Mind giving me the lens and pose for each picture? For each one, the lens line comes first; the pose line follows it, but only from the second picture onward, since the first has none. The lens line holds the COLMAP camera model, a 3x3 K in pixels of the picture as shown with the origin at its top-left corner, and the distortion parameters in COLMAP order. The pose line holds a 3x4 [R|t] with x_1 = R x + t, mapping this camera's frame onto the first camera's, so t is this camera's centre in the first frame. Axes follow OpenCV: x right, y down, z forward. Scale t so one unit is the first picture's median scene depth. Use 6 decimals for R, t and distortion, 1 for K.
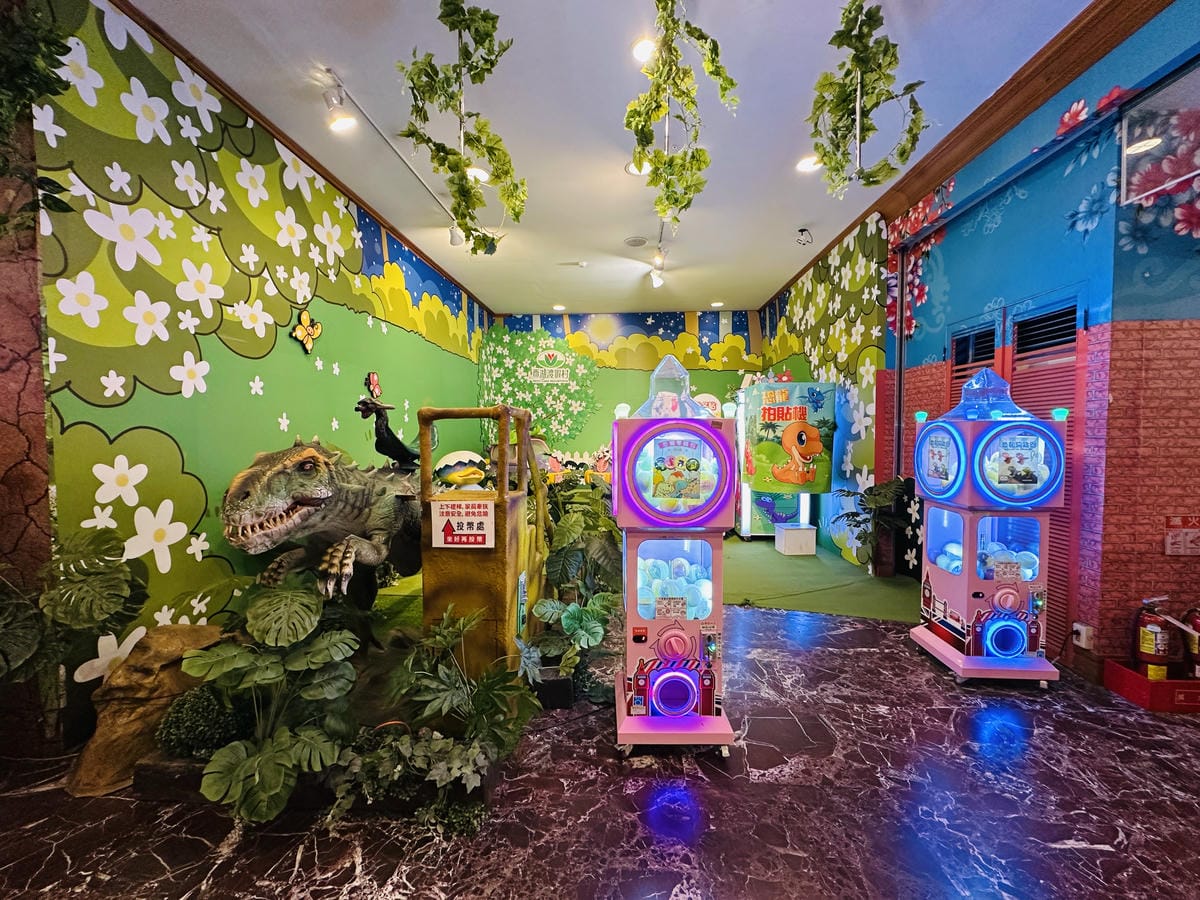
lens RADIAL K [[484.1, 0, 603.0], [0, 484.1, 450.3], [0, 0, 1]] dist [-0.002319, -0.000145]
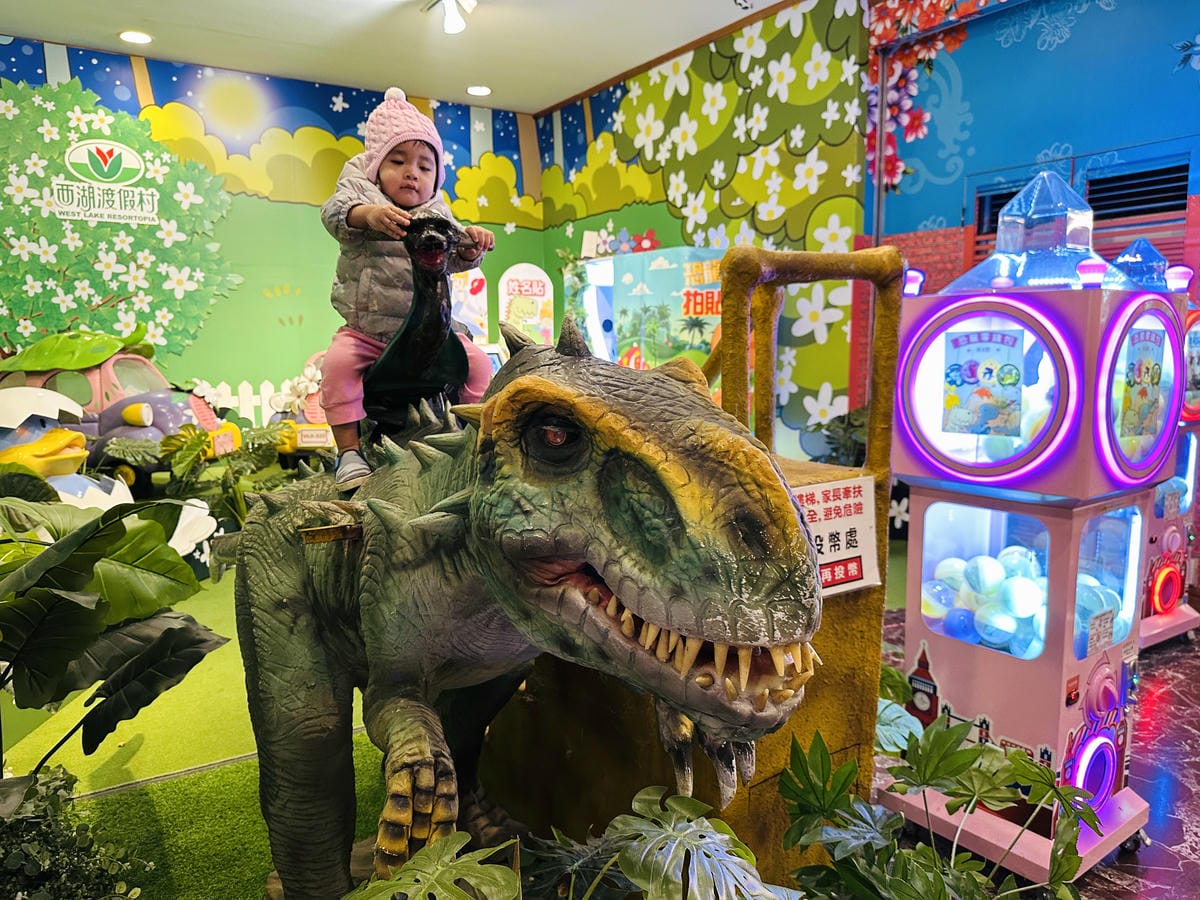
lens RADIAL K [[858.8, 0, 601.9], [0, 858.8, 458.7], [0, 0, 1]] dist [0.014386, -0.024856]
pose [[0.798027, -0.087911, 0.596175, -0.370945], [0.032060, 0.994095, 0.103674, 0.001598], [-0.601769, -0.063621, 0.796132, 0.232516]]
